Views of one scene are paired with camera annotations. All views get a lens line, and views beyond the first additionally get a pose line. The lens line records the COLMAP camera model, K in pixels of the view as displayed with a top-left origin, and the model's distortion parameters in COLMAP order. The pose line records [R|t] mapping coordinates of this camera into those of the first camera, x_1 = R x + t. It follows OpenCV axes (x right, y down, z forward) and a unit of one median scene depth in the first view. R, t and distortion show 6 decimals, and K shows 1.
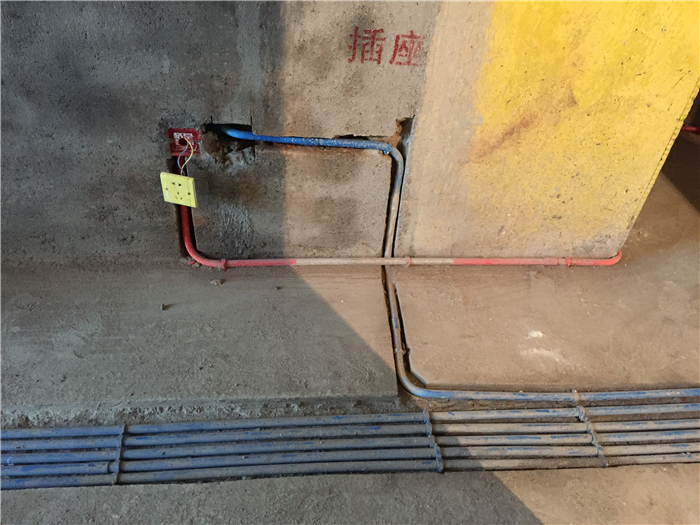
lens RADIAL K [[602.5, 0, 351.4], [0, 602.5, 262.3], [0, 0, 1]] dist [0.052008, -0.026352]
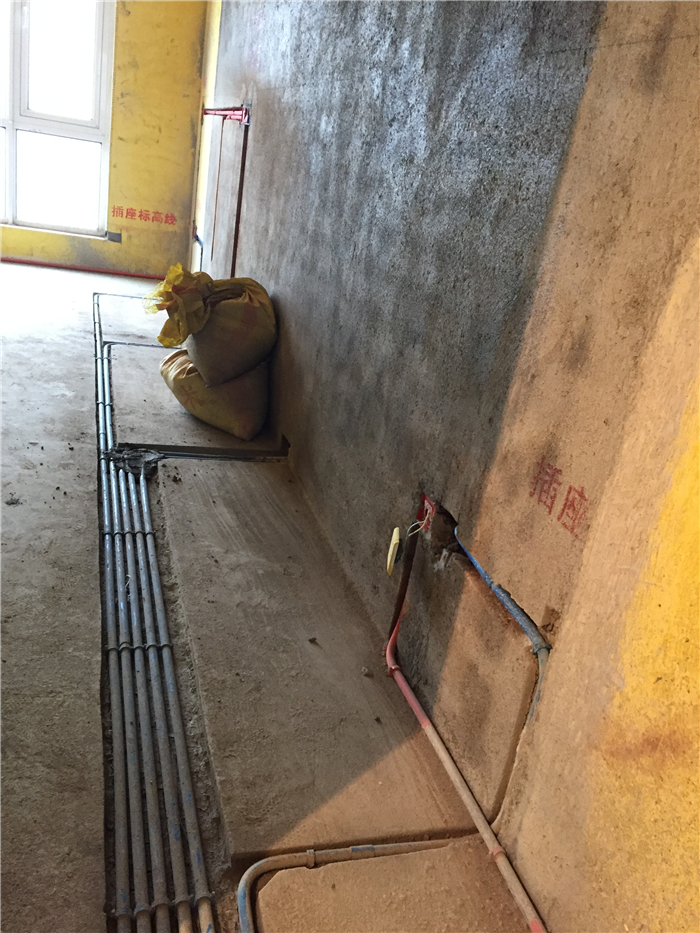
lens RADIAL K [[803.0, 0, 352.0], [0, 803.0, 467.2], [0, 0, 1]] dist [0.052008, -0.026352]
pose [[0.215330, 0.310388, -0.925901, 0.872872], [-0.748742, 0.661157, 0.047508, -0.234597], [0.626912, 0.683031, 0.374767, 0.454421]]
